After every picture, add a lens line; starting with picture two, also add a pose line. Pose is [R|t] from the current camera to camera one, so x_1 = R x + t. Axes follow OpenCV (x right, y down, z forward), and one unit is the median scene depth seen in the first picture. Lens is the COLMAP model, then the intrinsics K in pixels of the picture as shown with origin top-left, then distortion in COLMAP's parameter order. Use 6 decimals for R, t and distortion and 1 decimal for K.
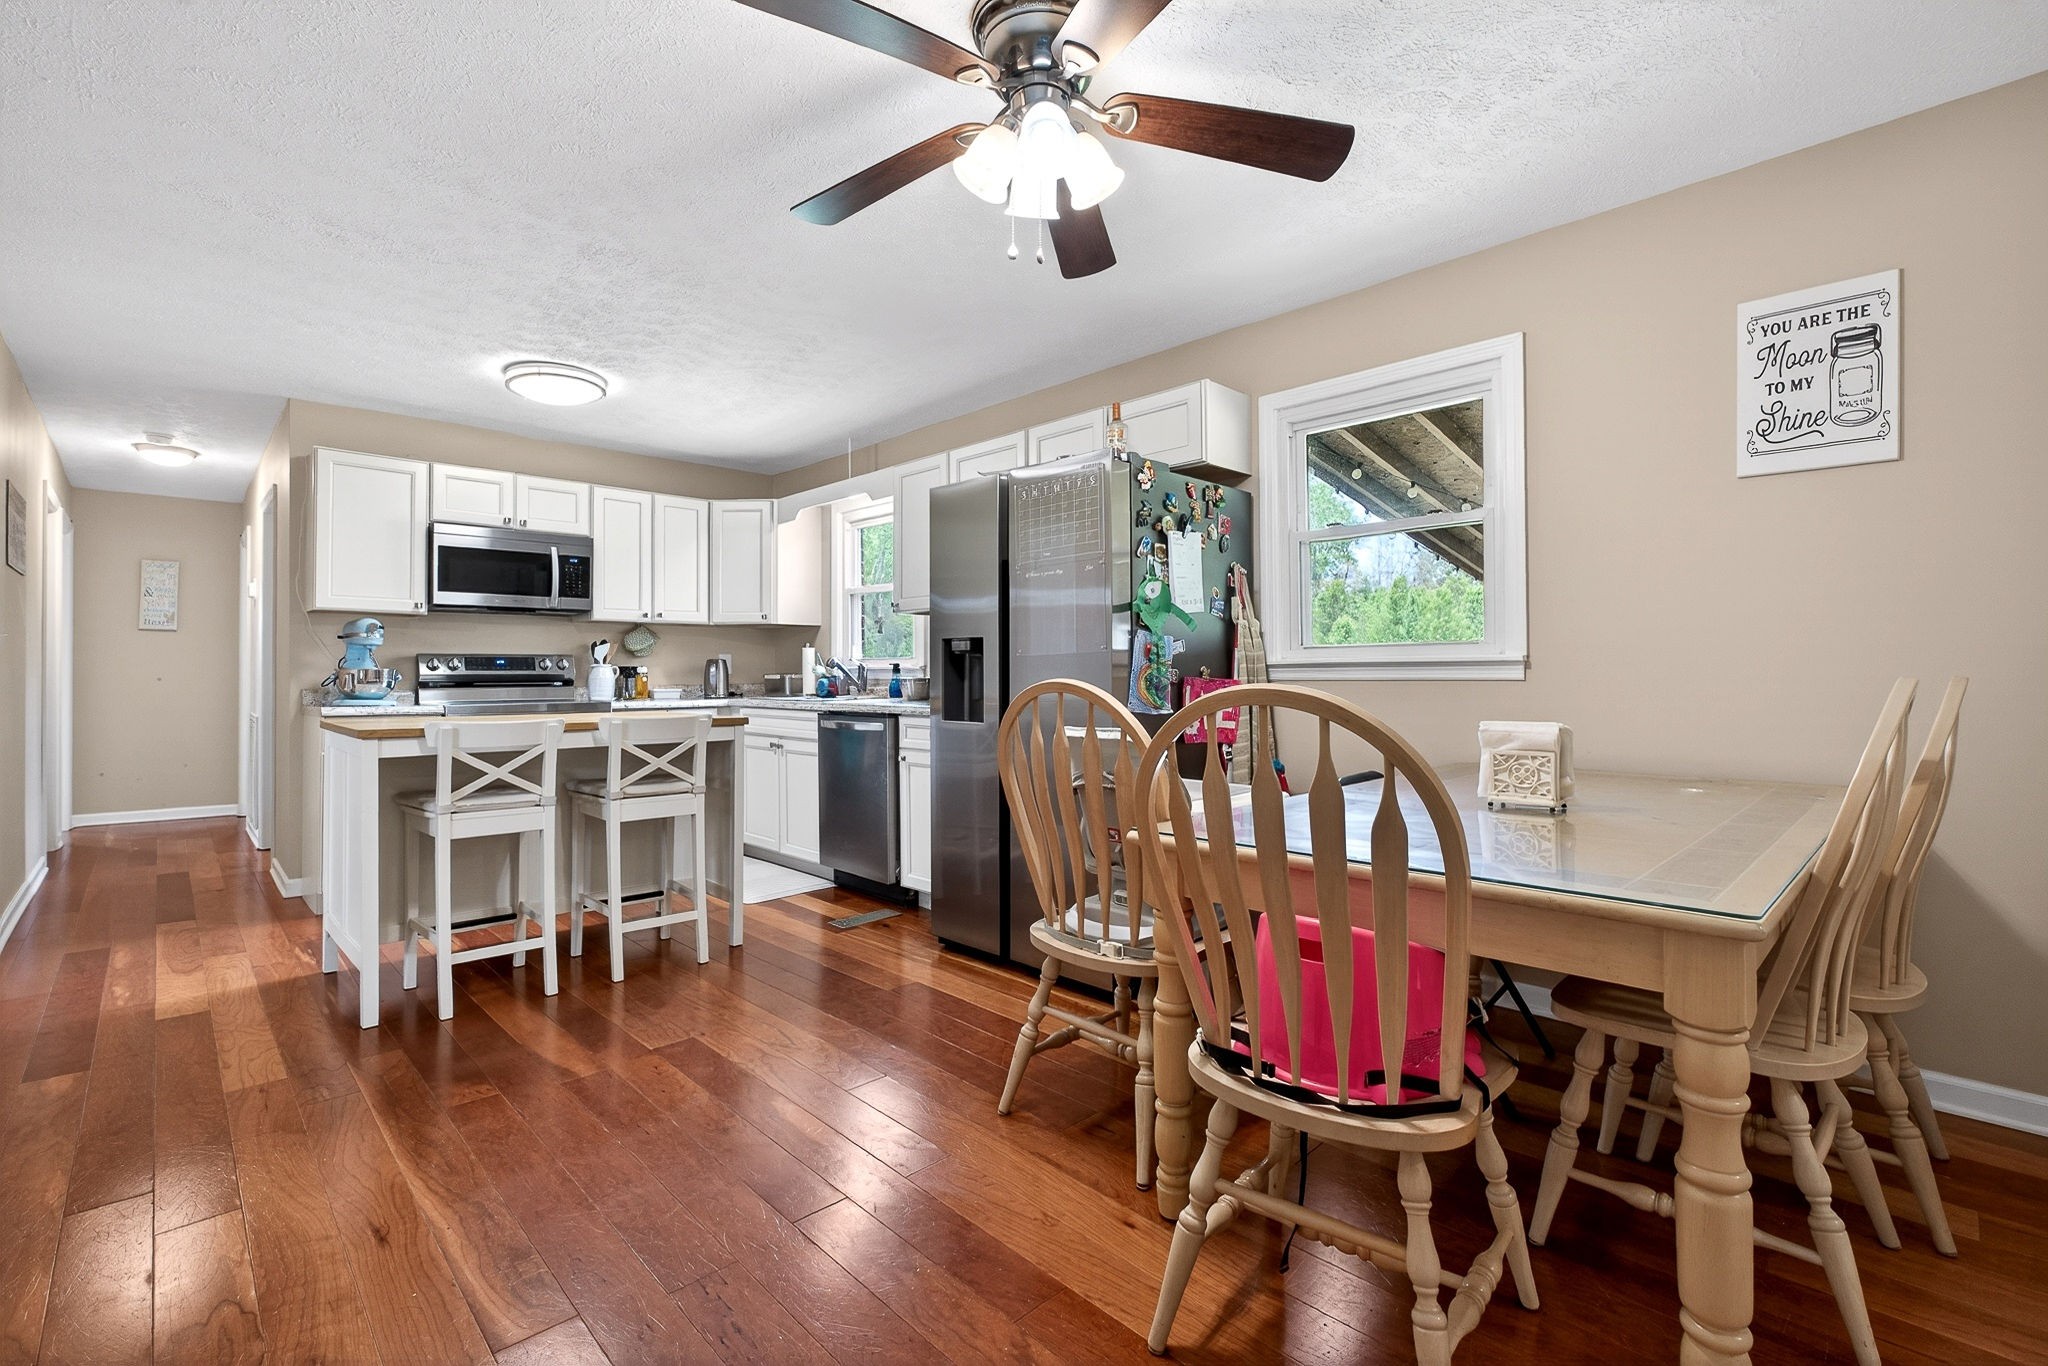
lens RADIAL K [[912.7, 0, 1033.5], [0, 912.7, 664.5], [0, 0, 1]] dist [-0.012878, 0.002674]
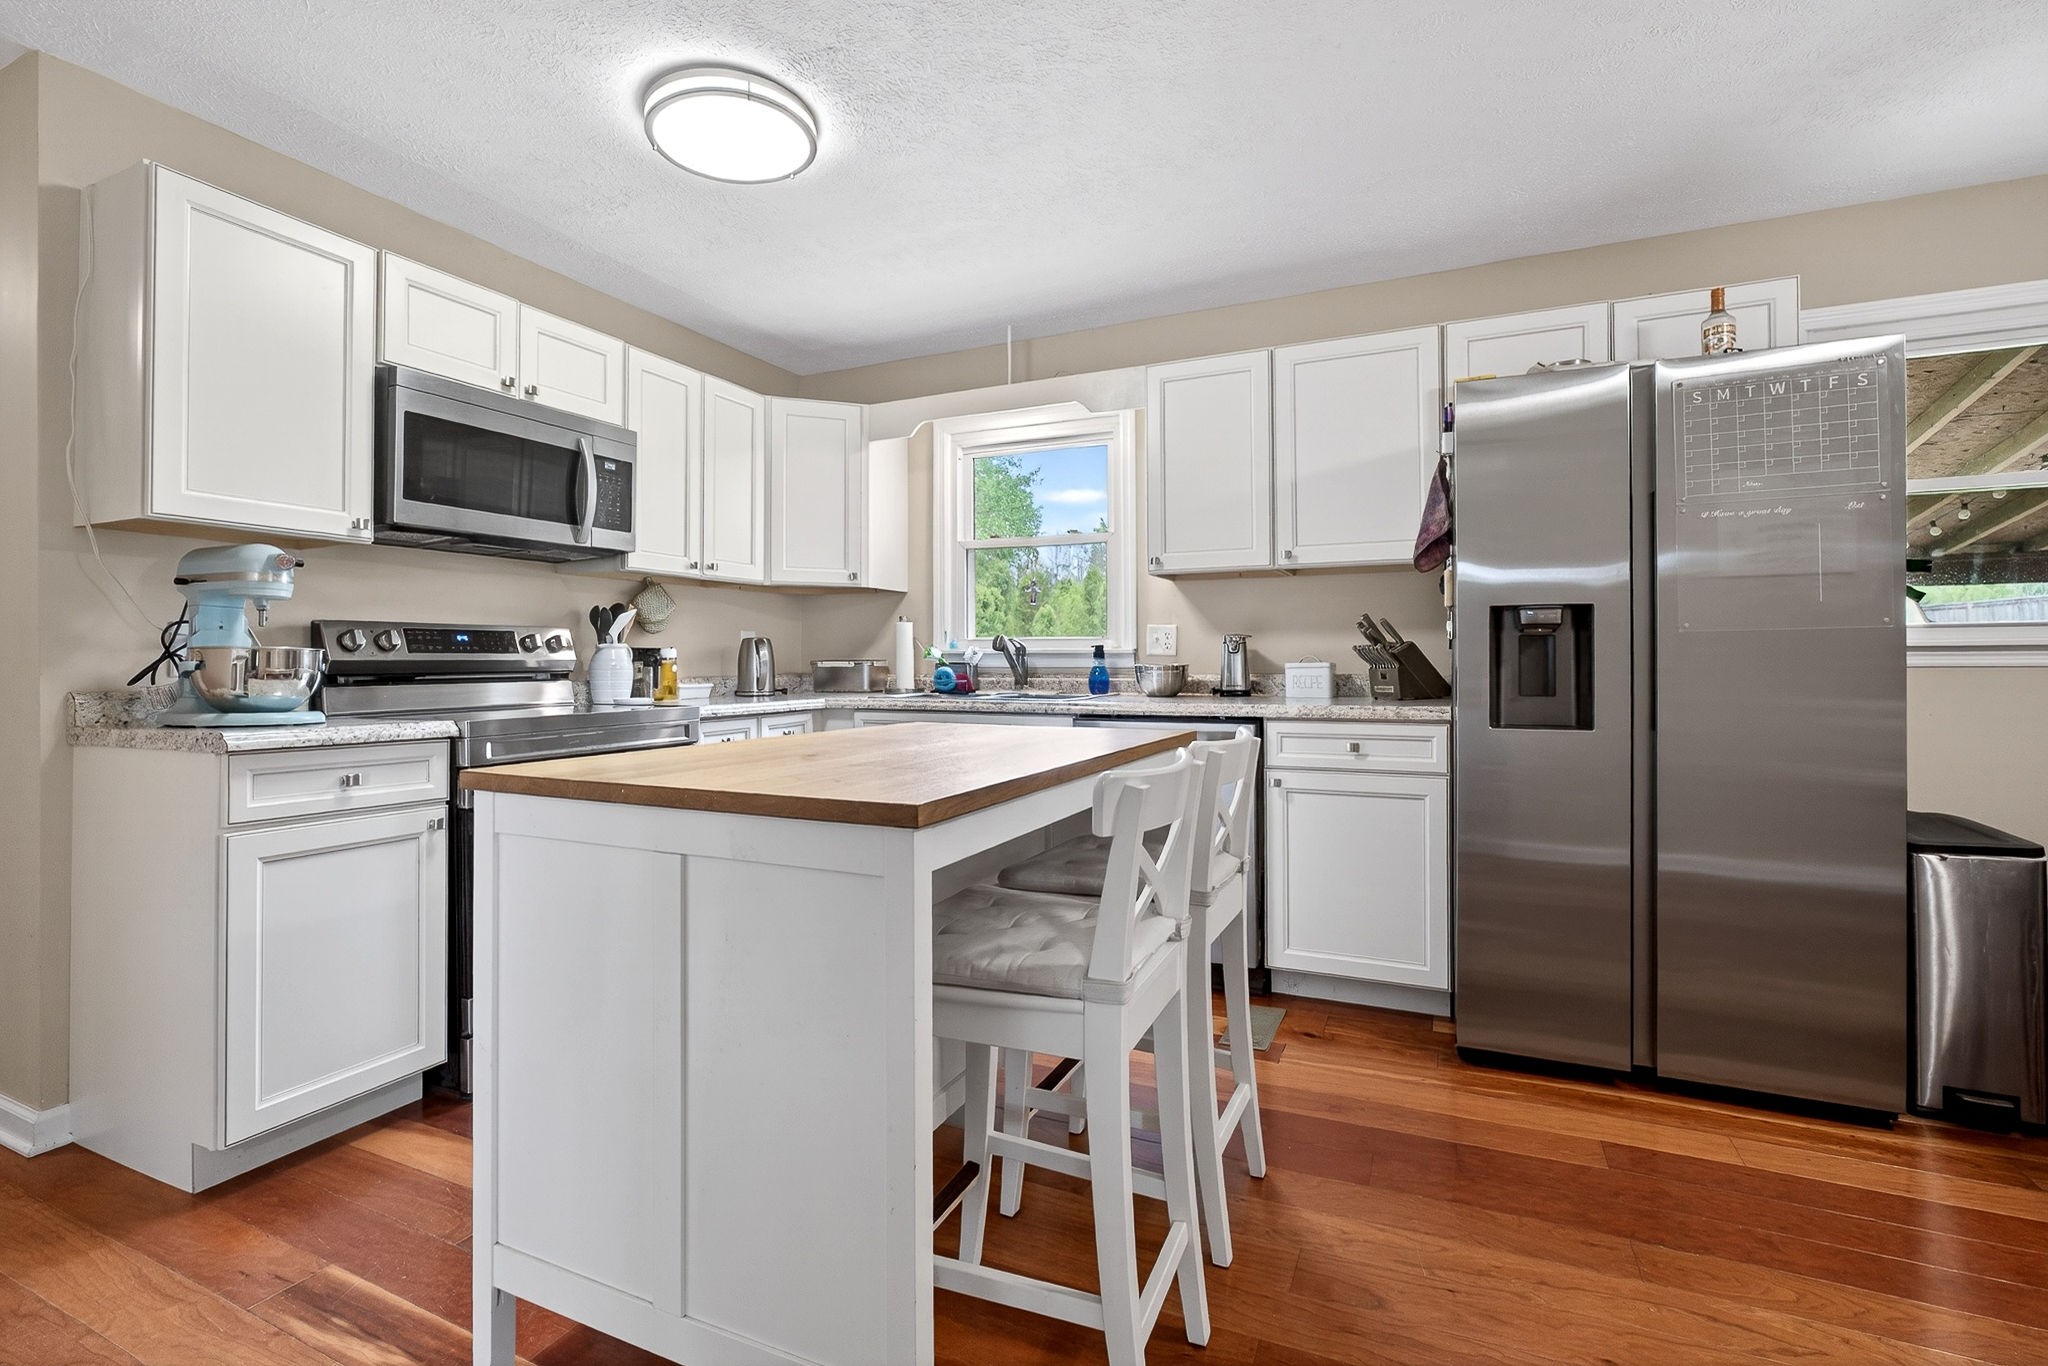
lens RADIAL K [[912.7, 0, 1040.9], [0, 912.7, 657.0], [0, 0, 1]] dist [-0.012878, 0.002674]
pose [[0.933417, 0.001360, 0.358790, -0.450086], [-0.003415, 0.999981, 0.005094, 0.004630], [-0.358777, -0.005980, 0.933404, 0.346172]]
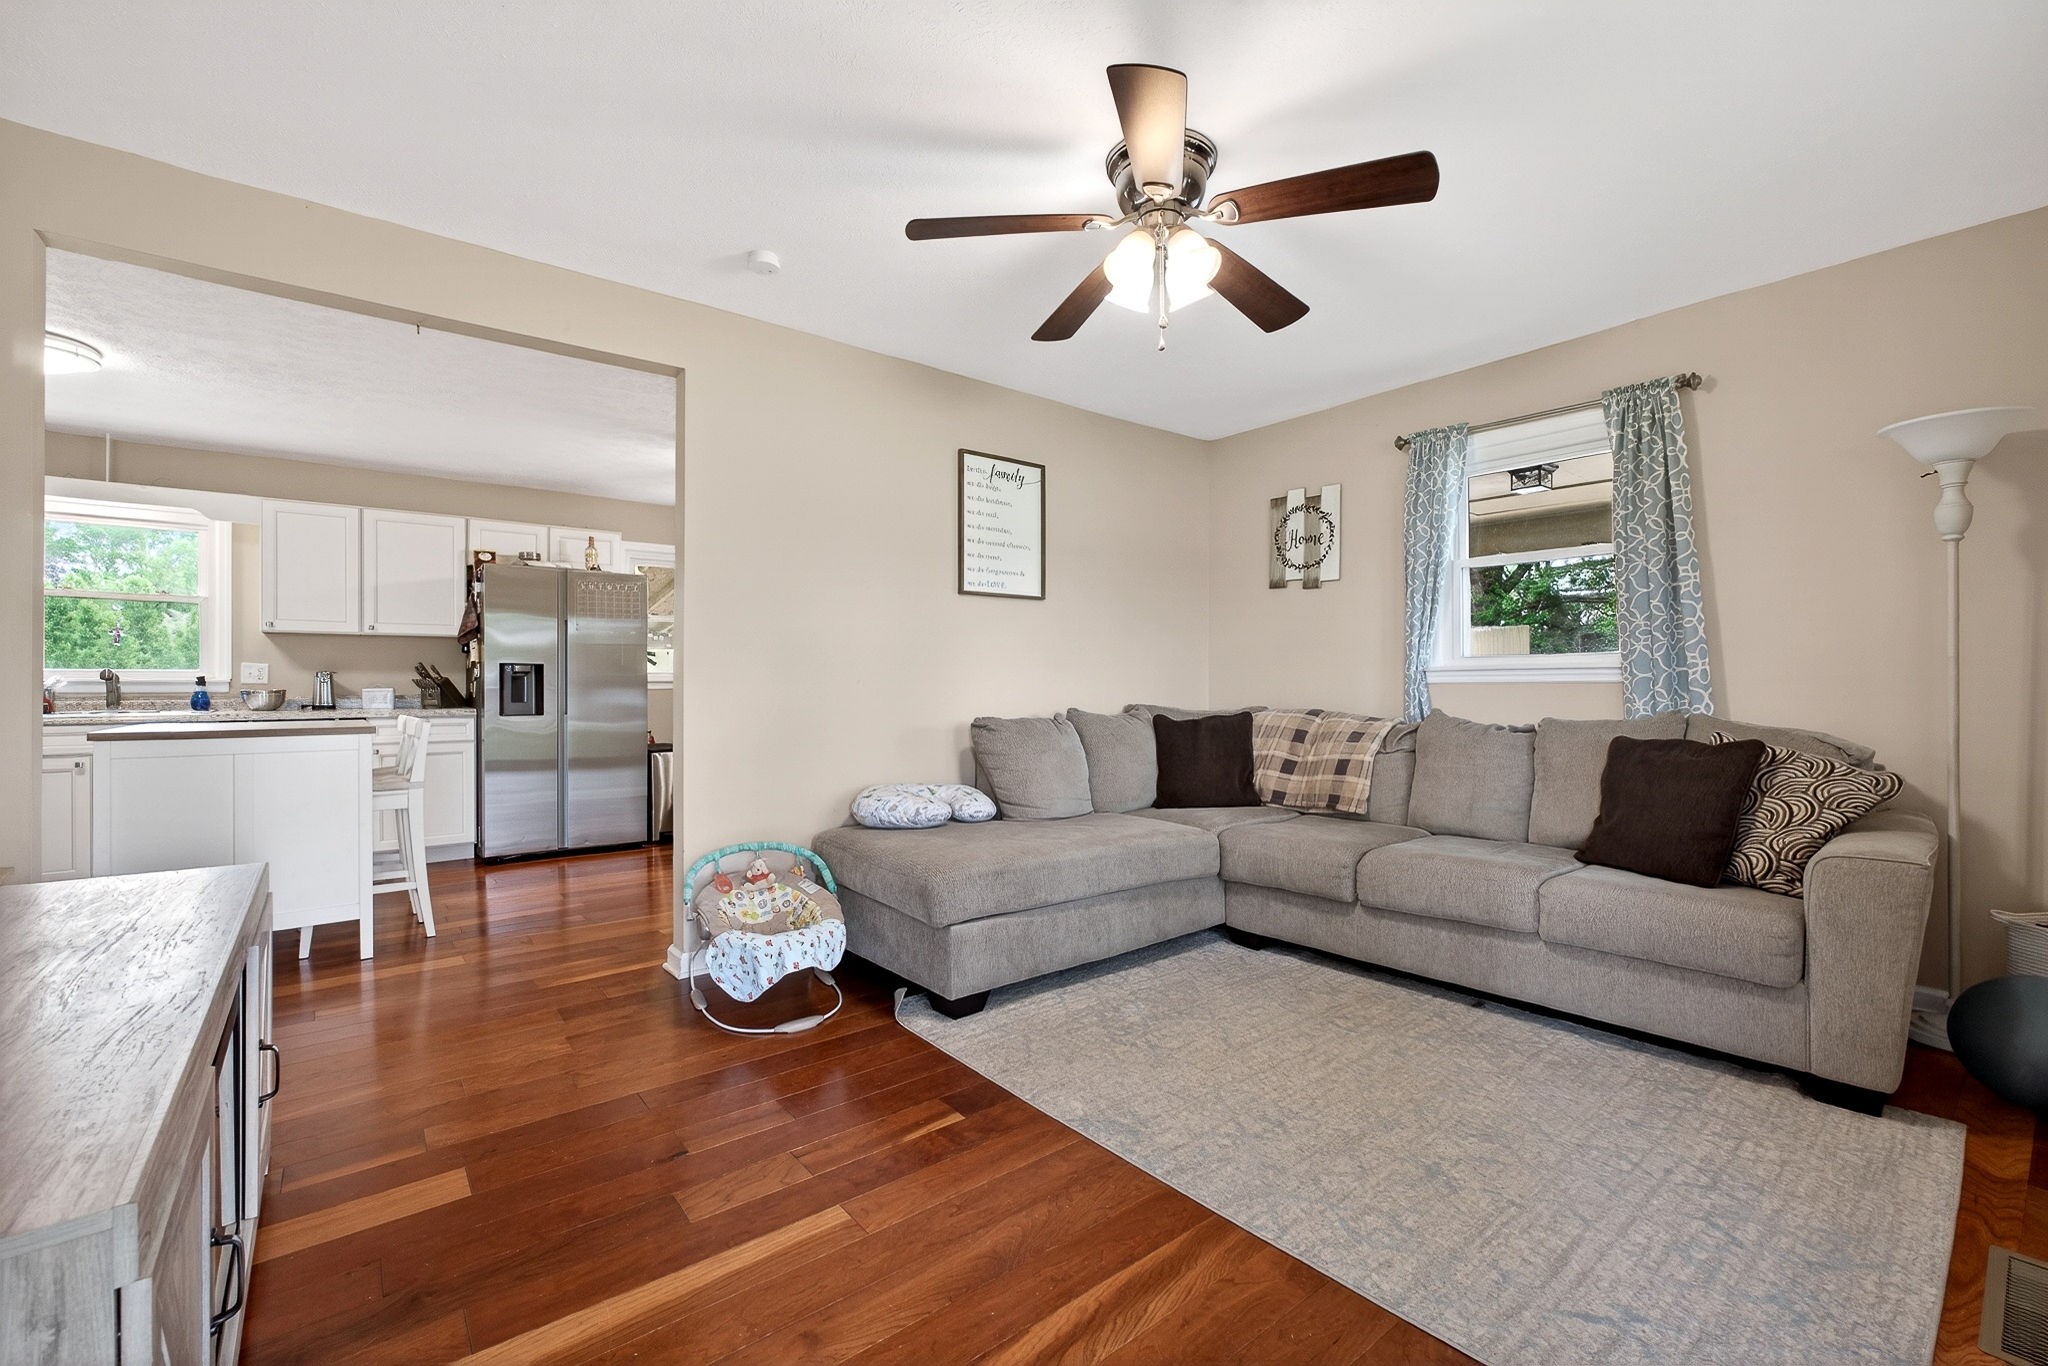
lens RADIAL K [[864.0, 0, 1031.8], [0, 864.0, 686.4], [0, 0, 1]] dist [-0.007269, 0.000958]
pose [[0.101996, 0.003541, 0.994779, -1.016530], [-0.007196, 0.999970, -0.002821, 0.006192], [-0.994759, -0.006870, 0.102018, -0.029631]]
